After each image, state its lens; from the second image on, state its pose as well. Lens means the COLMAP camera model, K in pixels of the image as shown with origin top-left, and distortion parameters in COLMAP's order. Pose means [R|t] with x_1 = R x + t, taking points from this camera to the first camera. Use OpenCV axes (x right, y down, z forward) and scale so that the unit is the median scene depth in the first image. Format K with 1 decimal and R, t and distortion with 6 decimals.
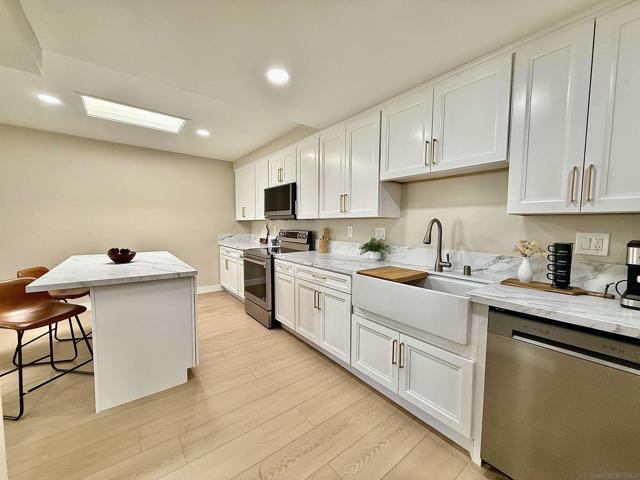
lens RADIAL K [[255.3, 0, 318.2], [0, 255.3, 241.0], [0, 0, 1]] dist [0.000503, 0.000193]
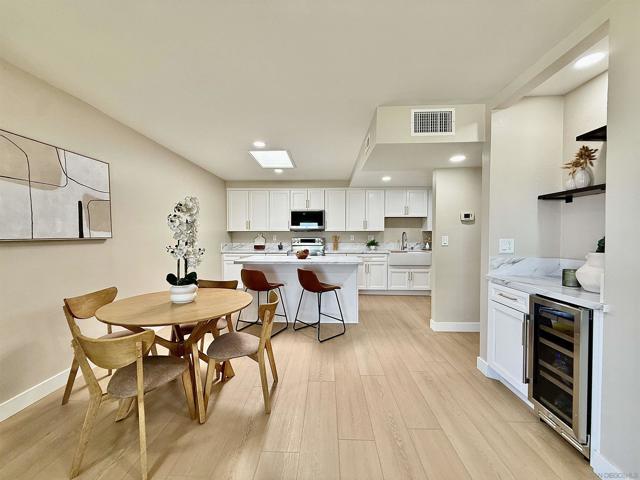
lens RADIAL K [[255.3, 0, 318.2], [0, 255.3, 241.0], [0, 0, 1]] dist [0.000503, 0.000193]
pose [[0.640490, -0.026782, 0.767499, -1.973905], [0.054773, 0.998440, -0.010869, -0.003963], [-0.766011, 0.049000, 0.640958, -0.103650]]
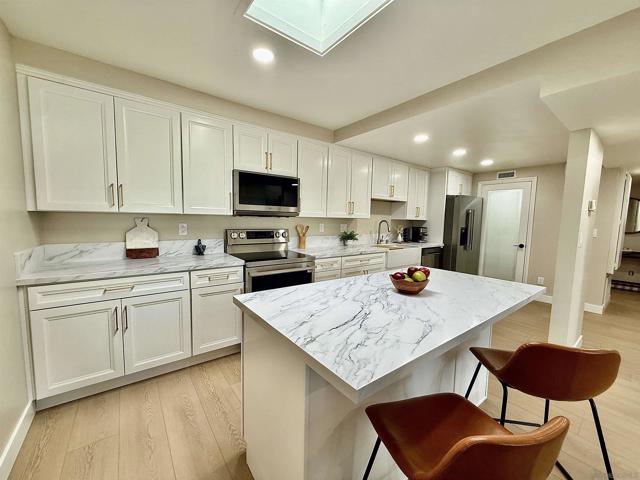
lens RADIAL K [[255.3, 0, 318.2], [0, 255.3, 241.0], [0, 0, 1]] dist [0.000503, 0.000193]
pose [[0.010892, -0.093214, 0.995587, -1.413984], [0.044286, 0.994714, 0.092647, -0.110579], [-0.998960, 0.043082, 0.014963, 1.238497]]
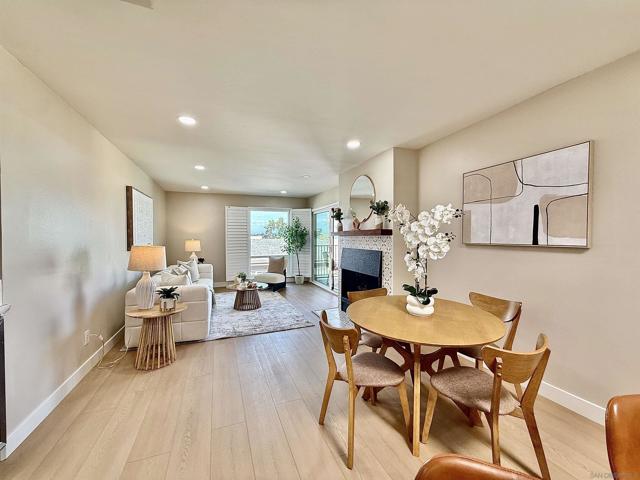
lens RADIAL K [[255.3, 0, 318.2], [0, 255.3, 241.0], [0, 0, 1]] dist [0.000503, 0.000193]
pose [[-0.277602, 0.012062, -0.960621, -0.750433], [-0.062453, 0.997579, 0.030574, -0.066763], [0.958664, 0.068481, -0.276176, 0.707556]]
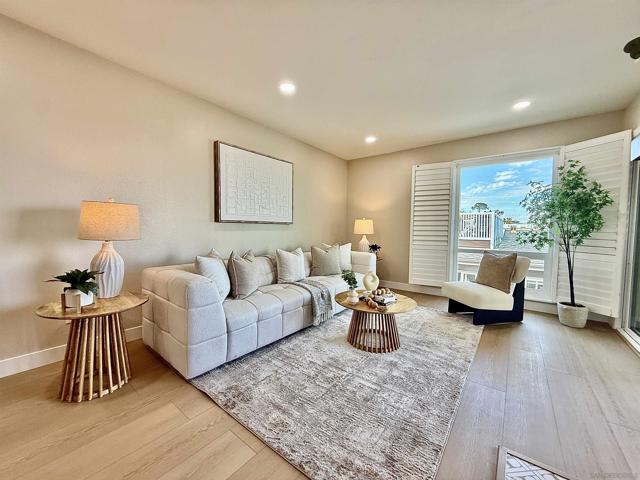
lens RADIAL K [[255.3, 0, 318.2], [0, 255.3, 241.0], [0, 0, 1]] dist [0.000503, 0.000193]
pose [[-0.968217, -0.006907, -0.250018, -2.073900], [-0.035783, 0.993161, 0.111138, 0.046686], [0.247540, 0.116552, -0.961842, 0.537819]]
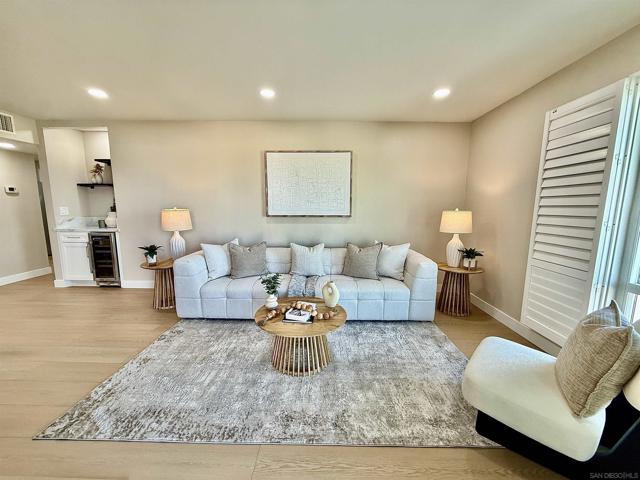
lens RADIAL K [[255.3, 0, 318.2], [0, 255.3, 241.0], [0, 0, 1]] dist [0.000503, 0.000193]
pose [[-0.779610, -0.095308, 0.618971, -3.139506], [0.030232, 0.981472, 0.189204, -0.030590], [-0.625535, 0.166218, -0.762284, 0.236061]]
